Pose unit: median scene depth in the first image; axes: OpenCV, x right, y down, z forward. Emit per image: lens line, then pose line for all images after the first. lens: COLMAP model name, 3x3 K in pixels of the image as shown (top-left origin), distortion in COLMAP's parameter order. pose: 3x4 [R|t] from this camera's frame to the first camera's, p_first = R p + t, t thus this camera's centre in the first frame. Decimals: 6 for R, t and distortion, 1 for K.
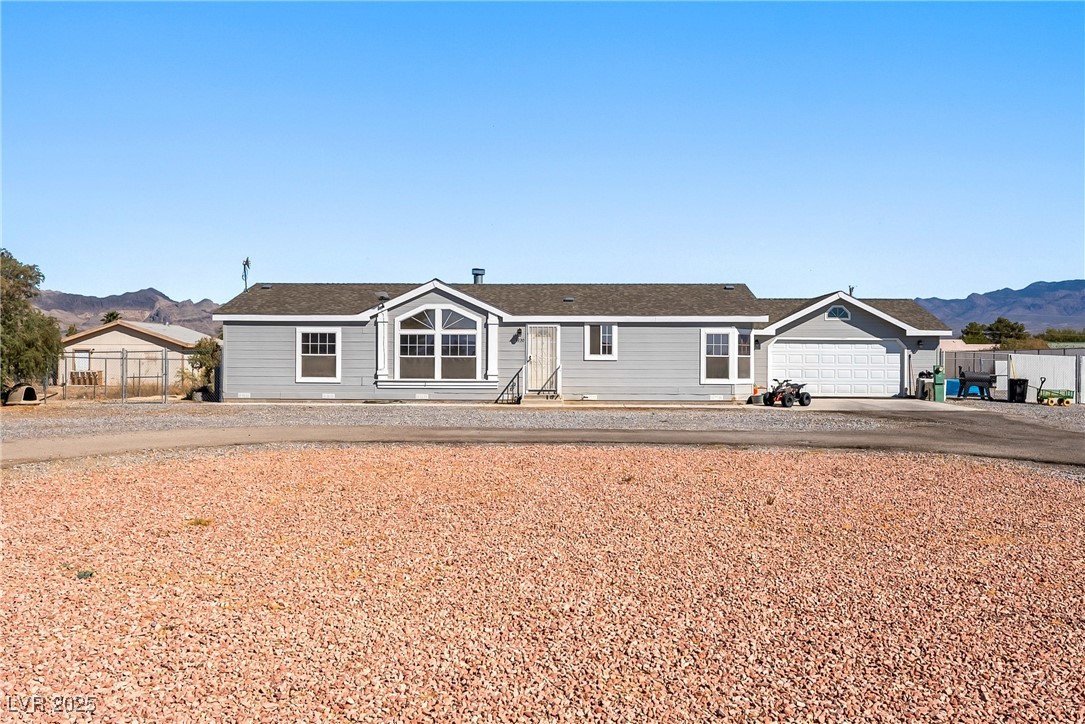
lens RADIAL K [[941.8, 0, 542.5], [0, 941.8, 361.1], [0, 0, 1]] dist [0.003334, 0.003431]
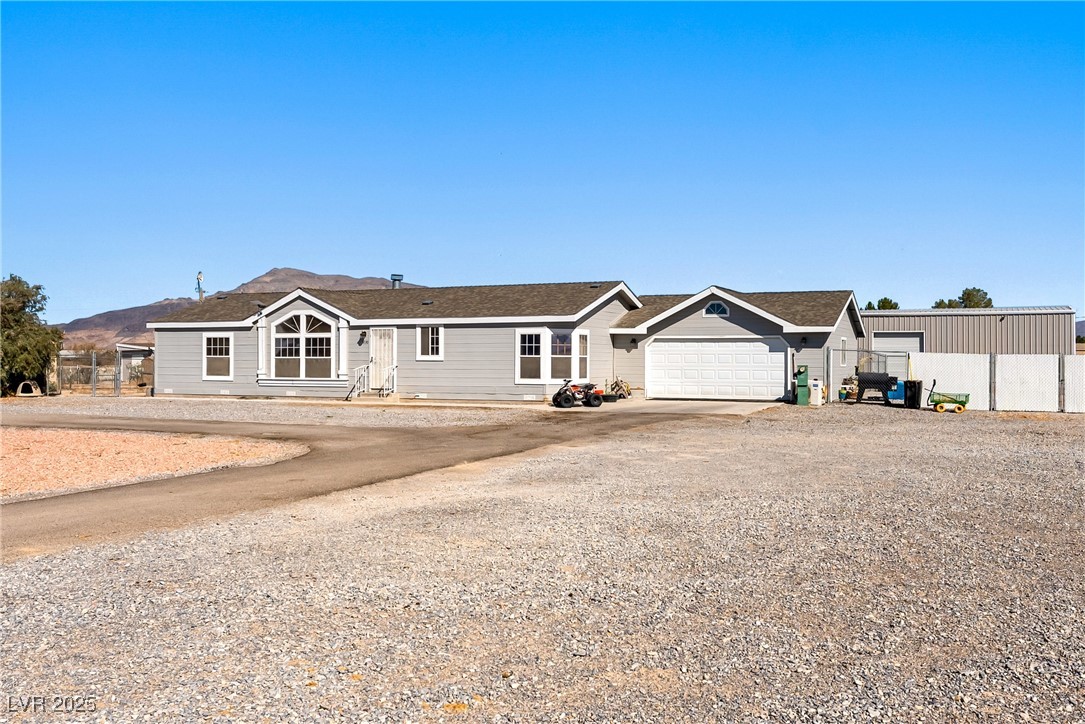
lens RADIAL K [[1028.2, 0, 542.6], [0, 1028.2, 362.6], [0, 0, 1]] dist [0.004538, 0.000000]
pose [[0.922202, -0.001479, -0.386706, 0.616283], [0.001942, 0.999998, 0.000808, 0.000674], [0.386704, -0.001497, 0.922203, -0.005118]]
